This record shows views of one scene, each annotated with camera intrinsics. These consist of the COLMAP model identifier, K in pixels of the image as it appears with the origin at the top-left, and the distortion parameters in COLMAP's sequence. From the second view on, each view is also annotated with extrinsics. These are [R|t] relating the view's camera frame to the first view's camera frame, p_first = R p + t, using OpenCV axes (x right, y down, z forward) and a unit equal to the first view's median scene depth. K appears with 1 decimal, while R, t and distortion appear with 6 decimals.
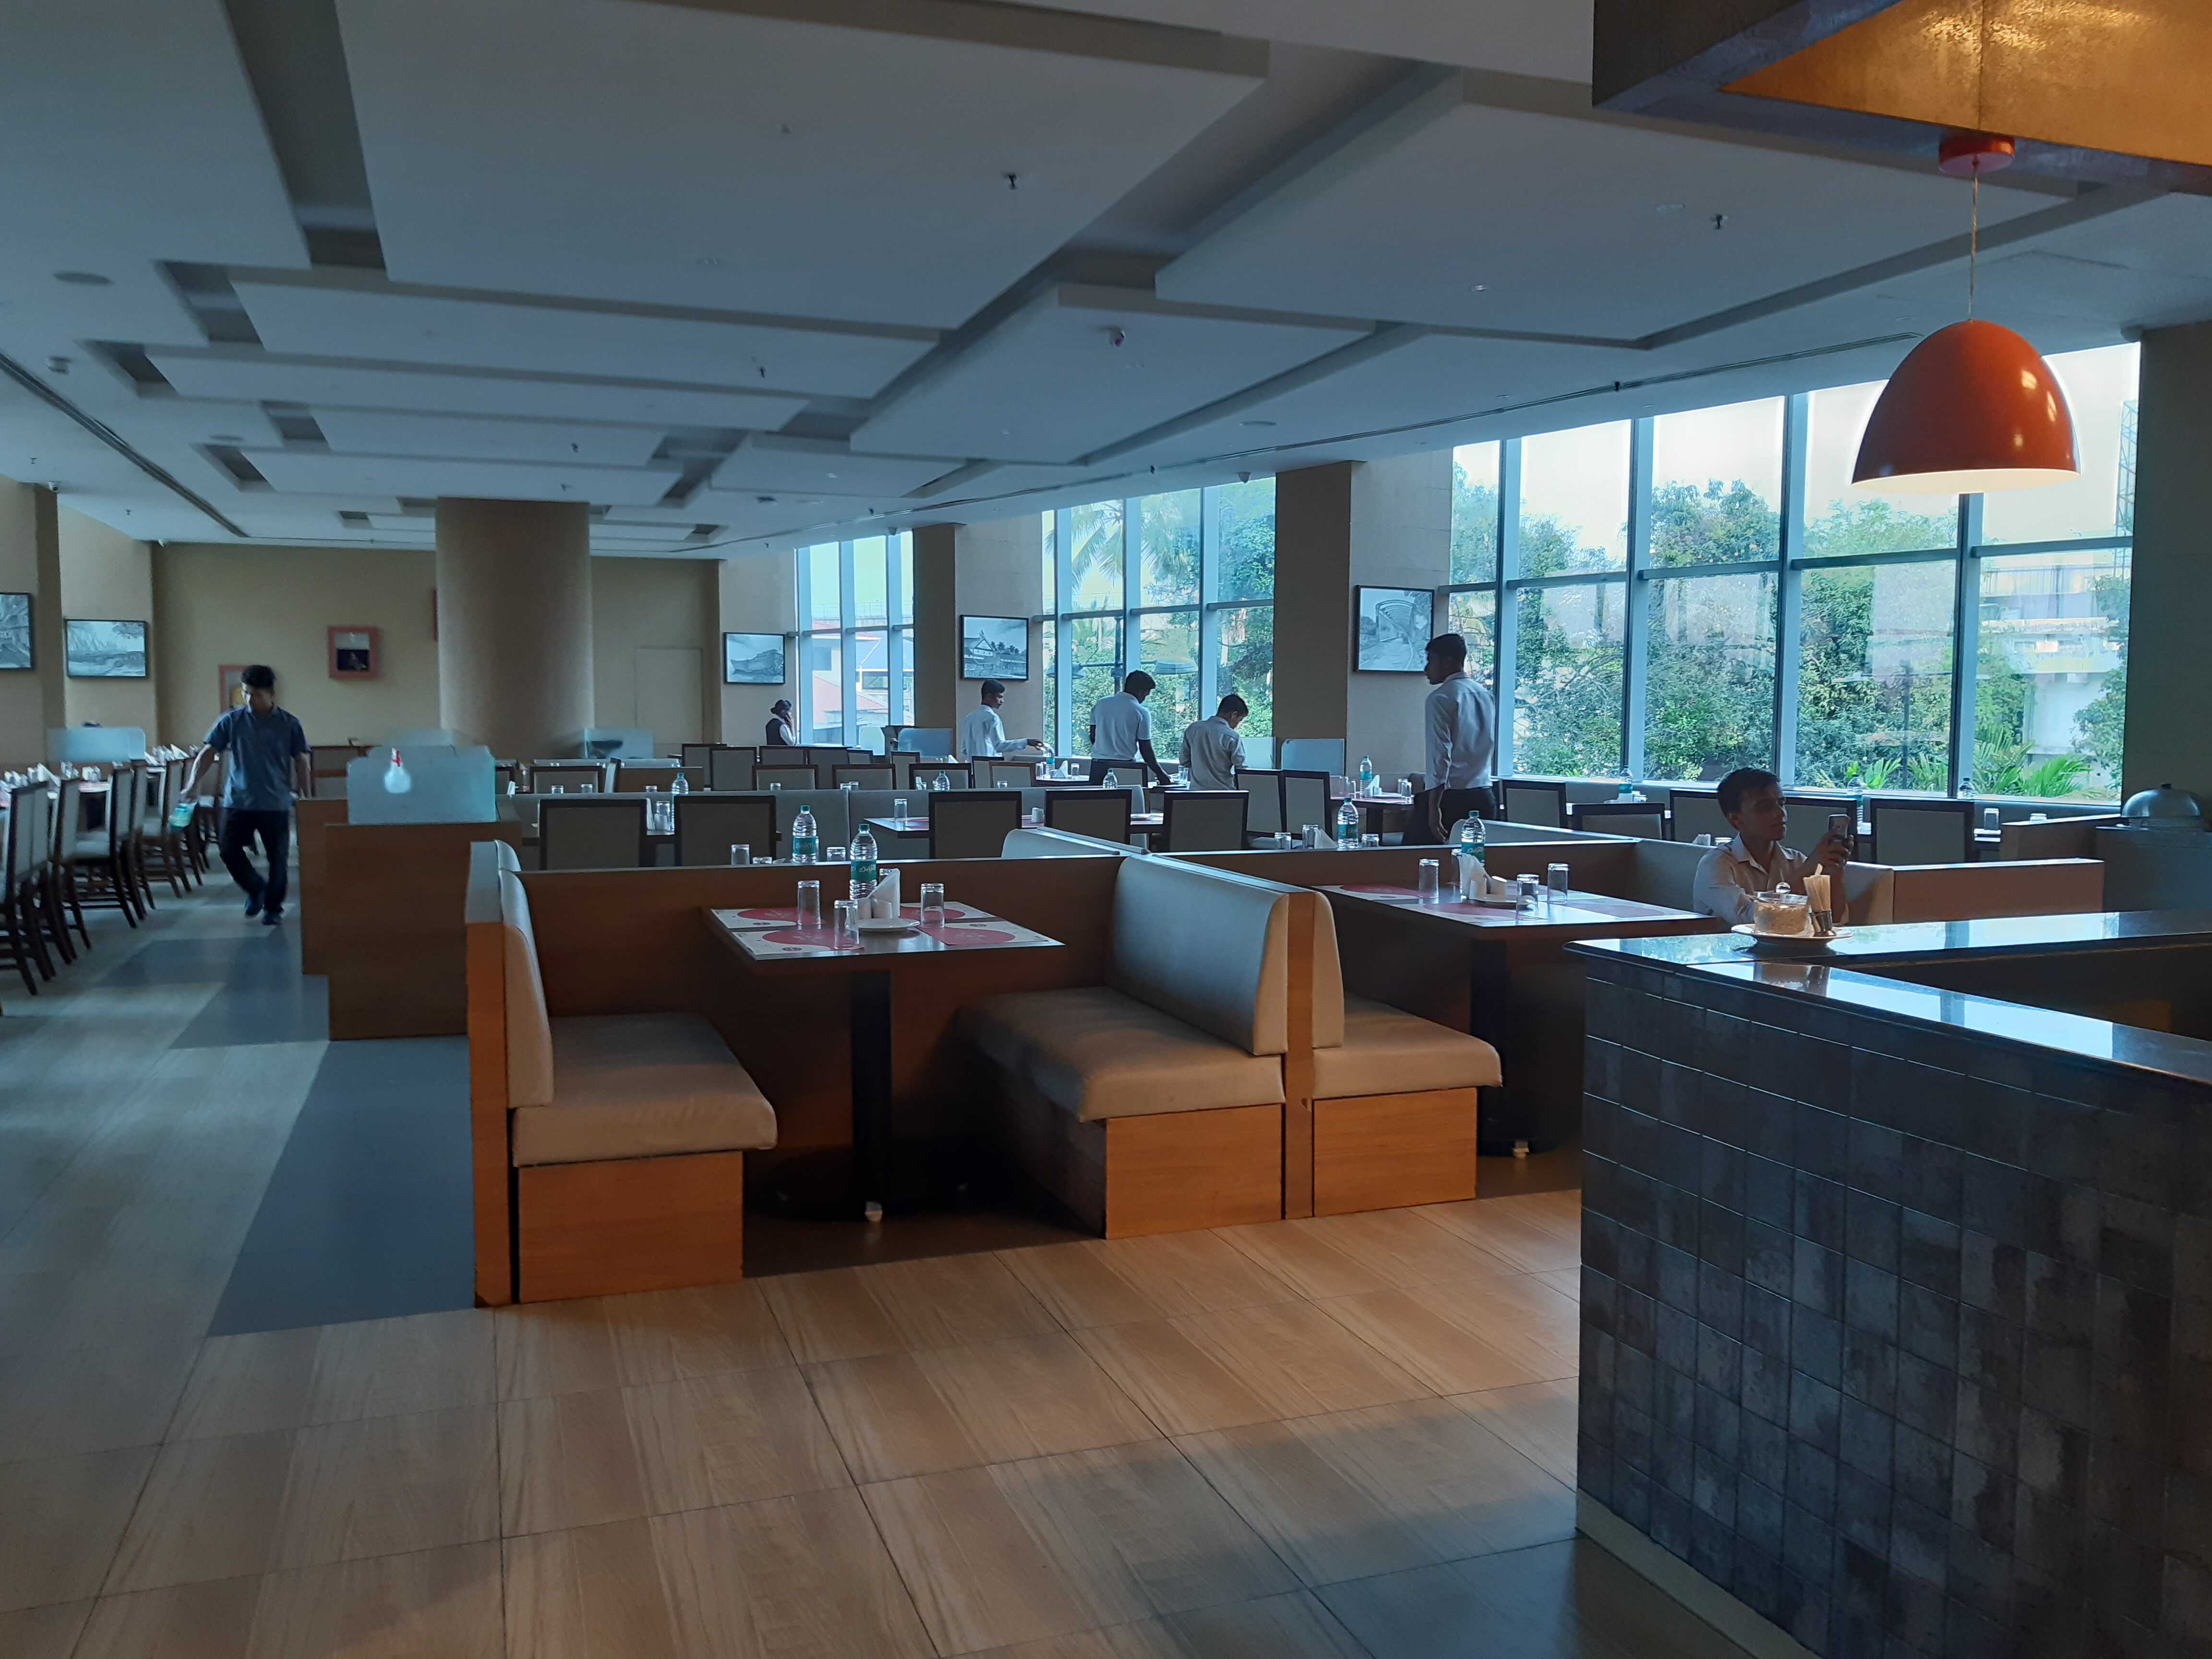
lens RADIAL K [[1717.4, 0, 1106.0], [0, 1717.4, 829.5], [0, 0, 1]] dist [0.116274, -0.230887]
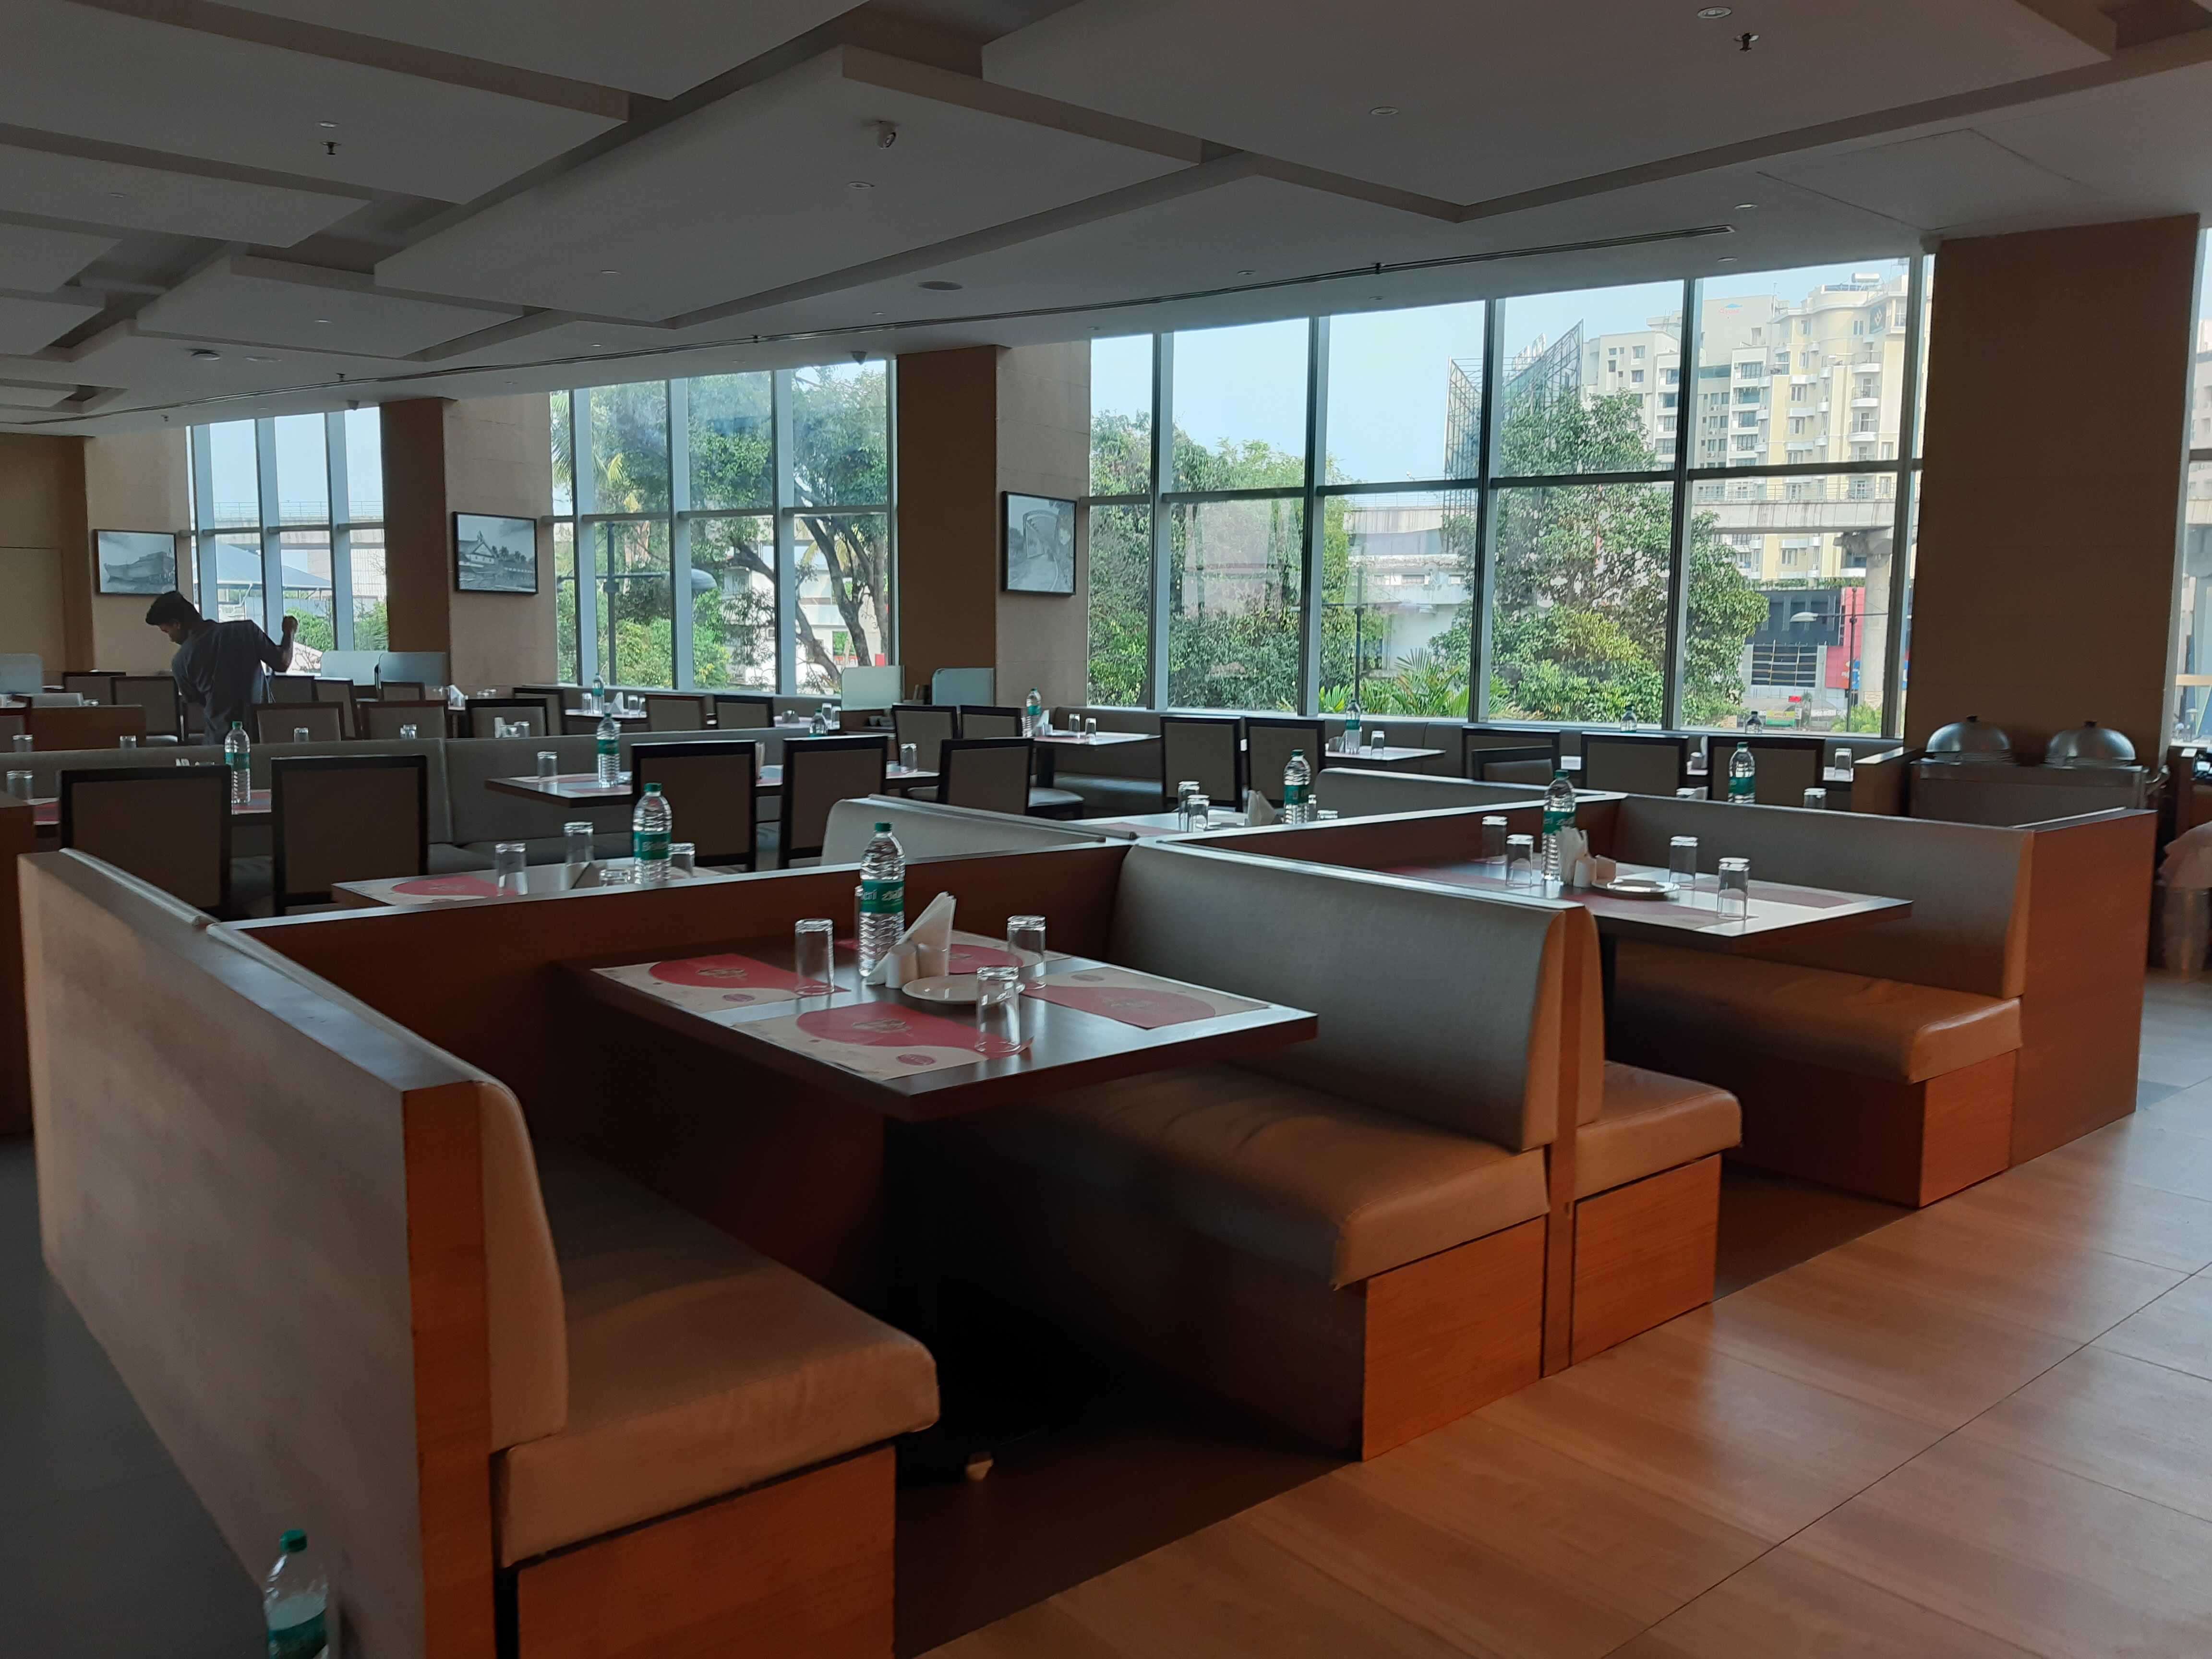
lens RADIAL K [[1717.4, 0, 1106.0], [0, 1717.4, 829.5], [0, 0, 1]] dist [0.116274, -0.230887]
pose [[0.938564, -0.033347, 0.343489, -0.111608], [0.018050, 0.998702, 0.047638, -0.011544], [-0.344632, -0.038511, 0.937948, 0.158223]]
